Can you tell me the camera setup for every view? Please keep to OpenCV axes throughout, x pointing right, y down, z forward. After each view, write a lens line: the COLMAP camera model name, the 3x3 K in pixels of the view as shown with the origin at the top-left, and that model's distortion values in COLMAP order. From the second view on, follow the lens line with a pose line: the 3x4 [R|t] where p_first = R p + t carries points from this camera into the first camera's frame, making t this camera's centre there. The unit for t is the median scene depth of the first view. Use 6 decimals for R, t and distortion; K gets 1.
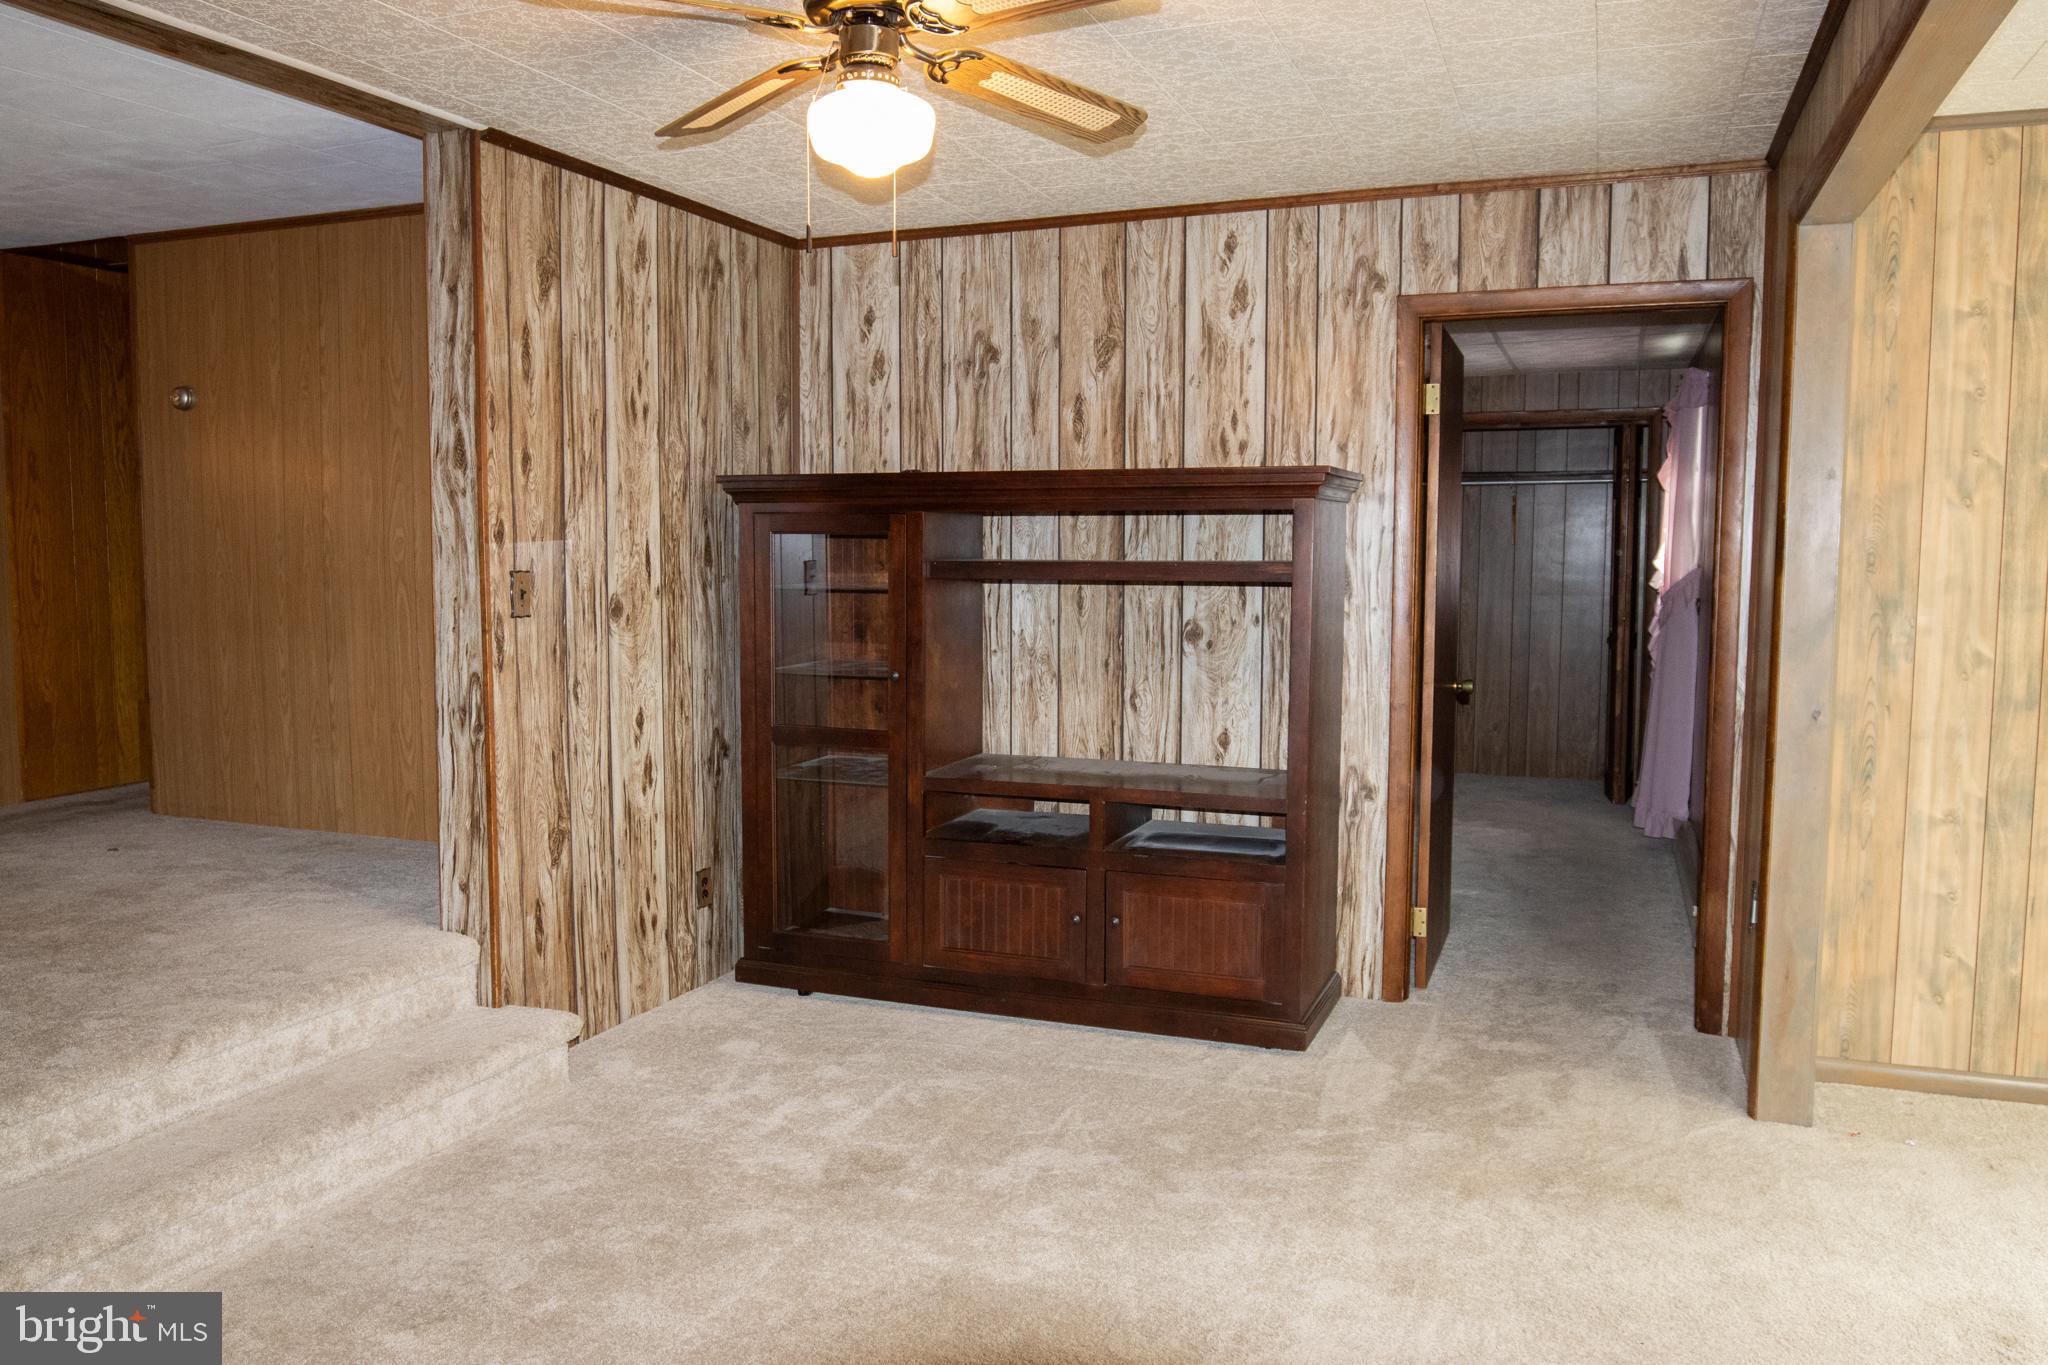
lens RADIAL K [[1550.4, 0, 1006.3], [0, 1550.4, 686.0], [0, 0, 1]] dist [-0.006582, -0.025563]
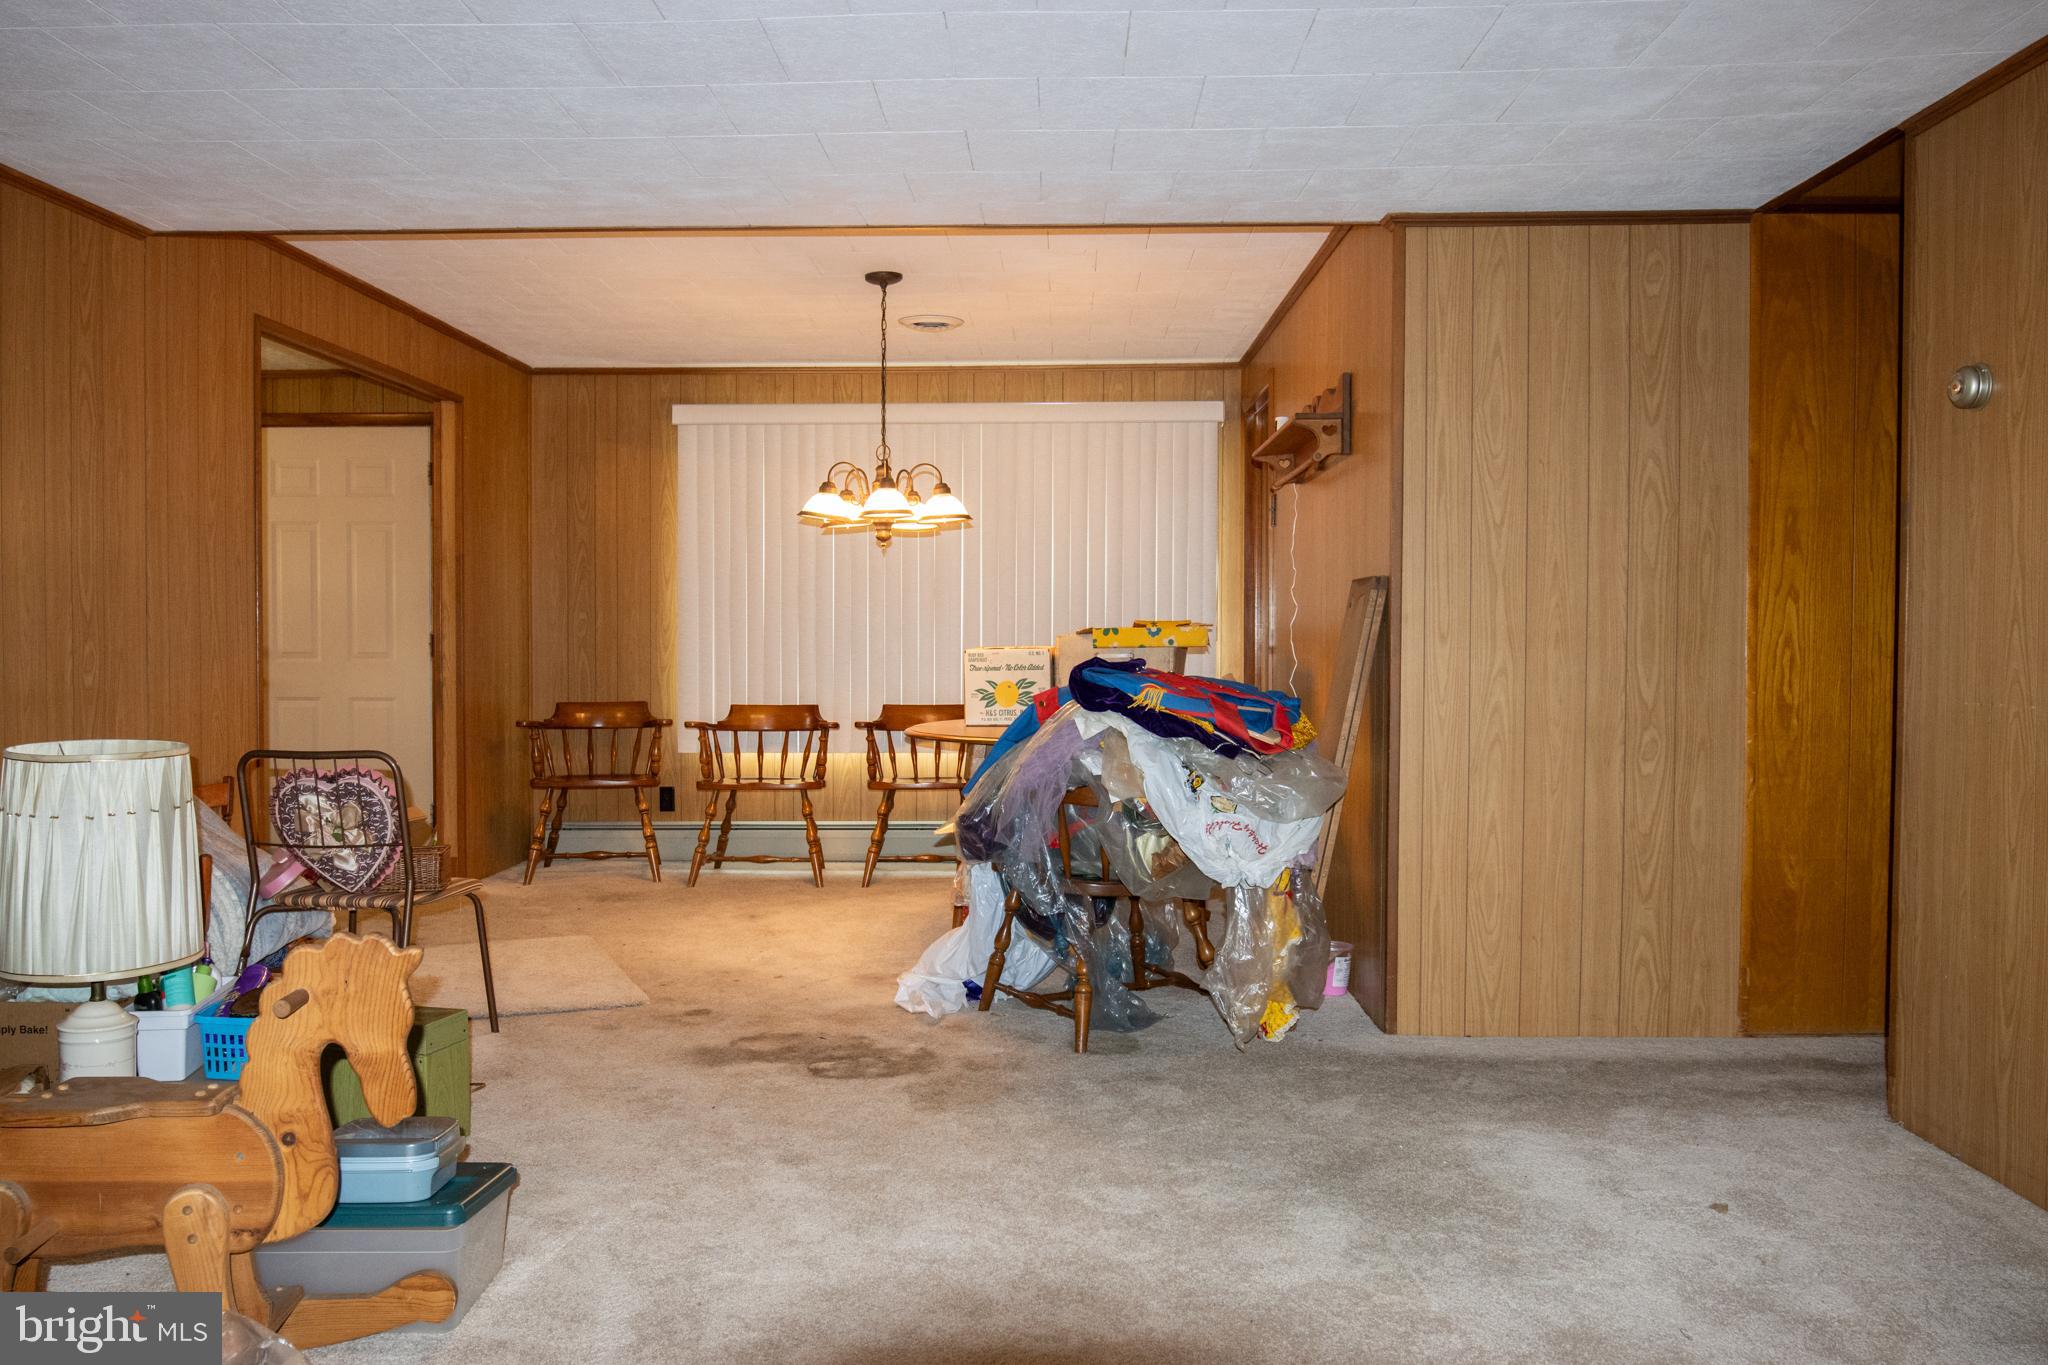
lens RADIAL K [[1550.4, 0, 1006.3], [0, 1550.4, 686.0], [0, 0, 1]] dist [-0.006582, -0.025563]
pose [[0.354657, 0.029845, -0.934520, -0.180534], [-0.083203, 0.996533, 0.000249, -0.066262], [0.931287, 0.077667, 0.355910, 0.619547]]
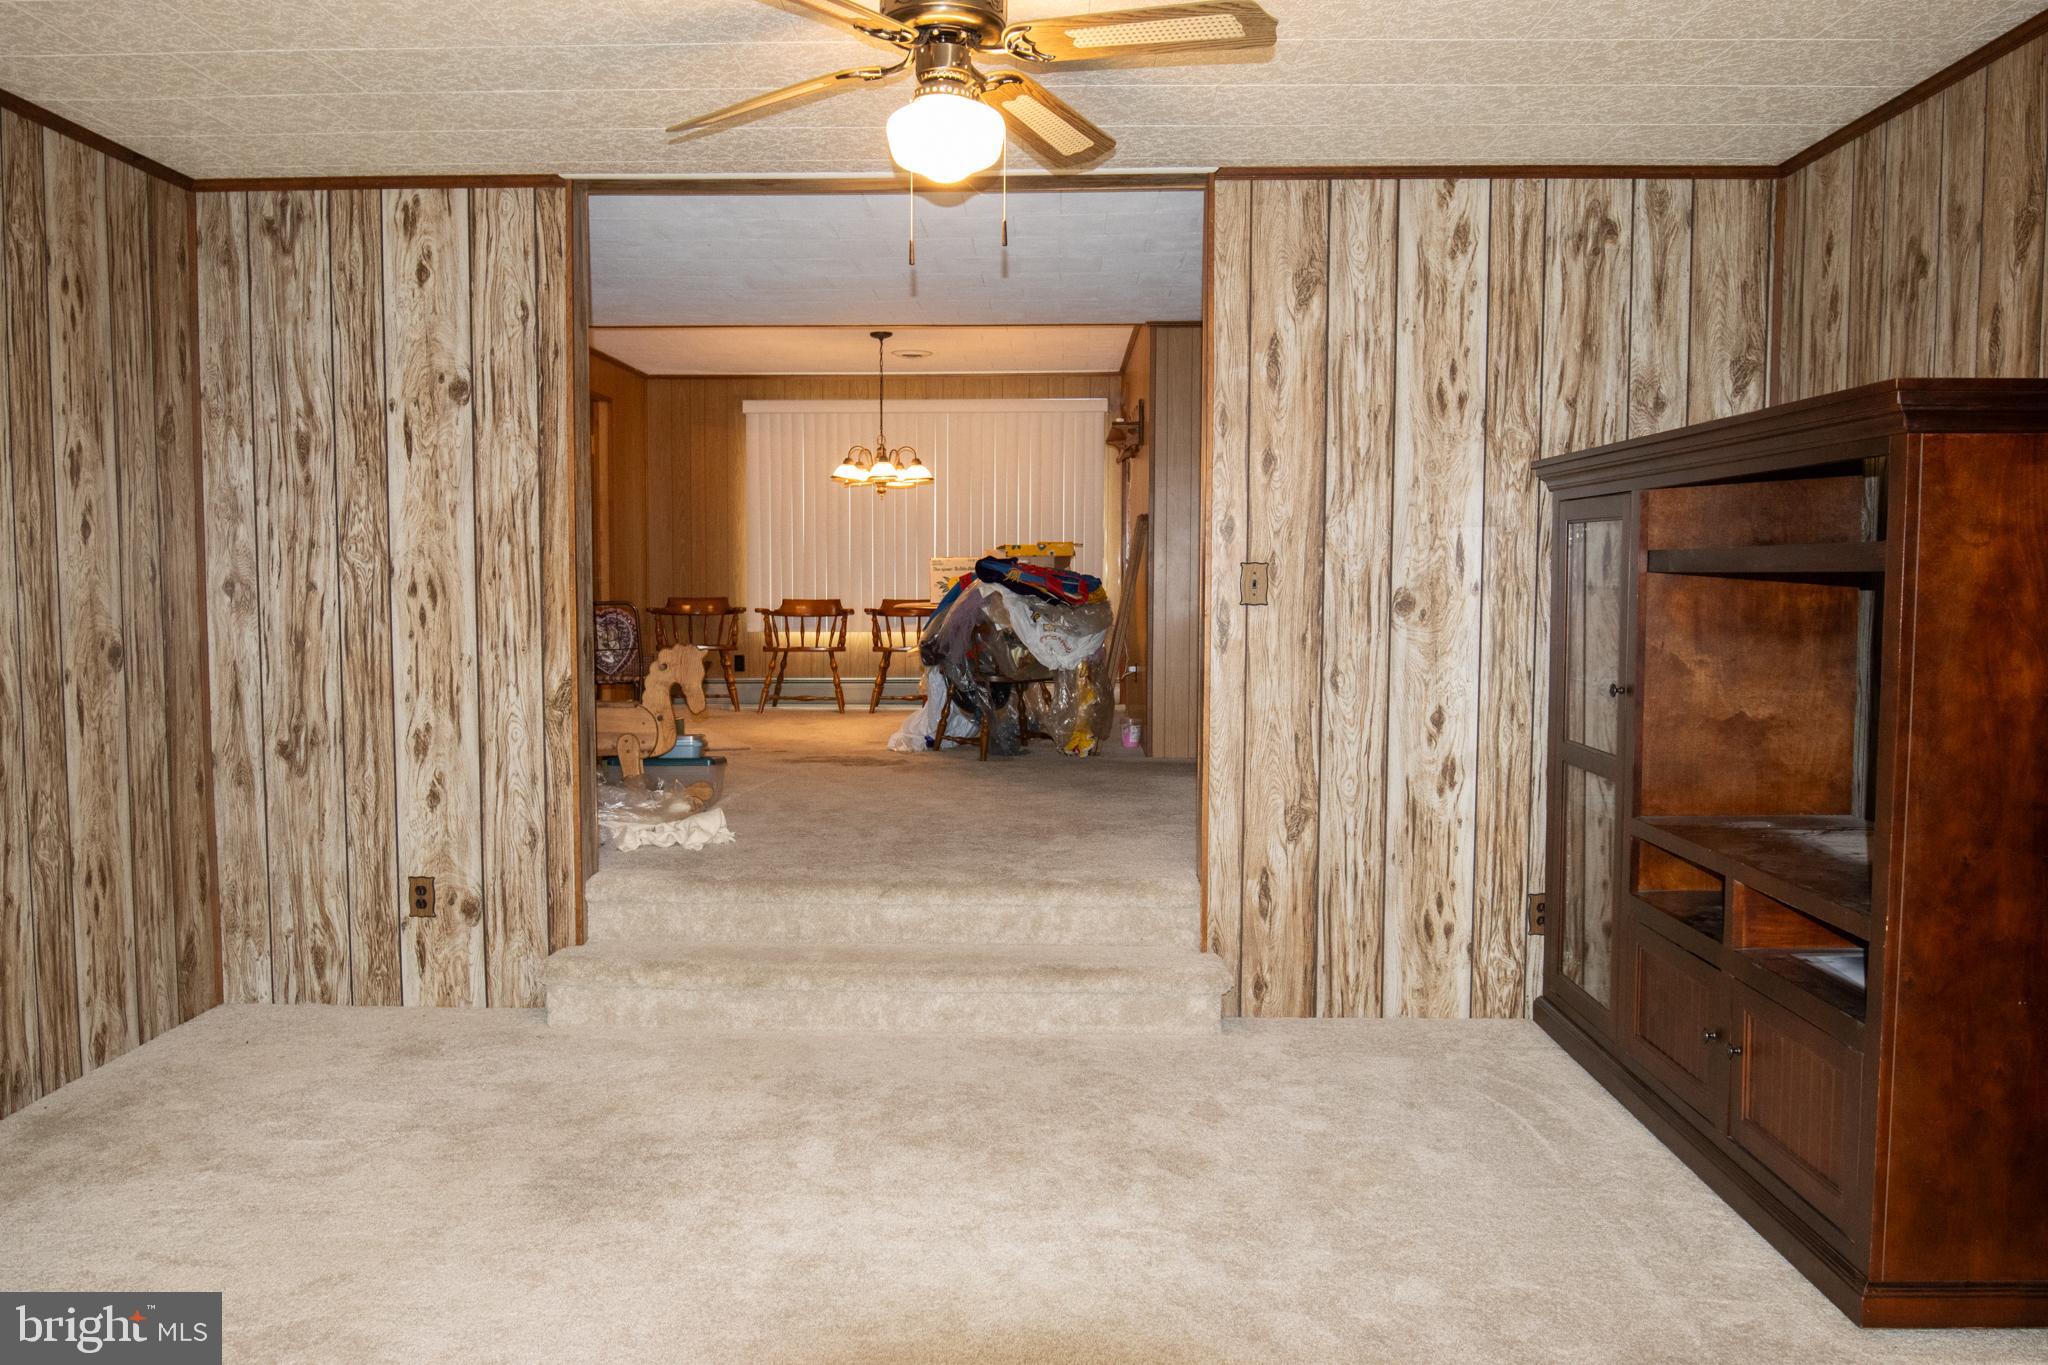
lens RADIAL K [[1550.4, 0, 1006.3], [0, 1550.4, 686.0], [0, 0, 1]] dist [-0.006582, -0.025563]
pose [[0.350105, 0.065913, -0.934389, 0.590732], [-0.083951, 0.995715, 0.038784, -0.013724], [0.932941, 0.064865, 0.354138, 0.410671]]
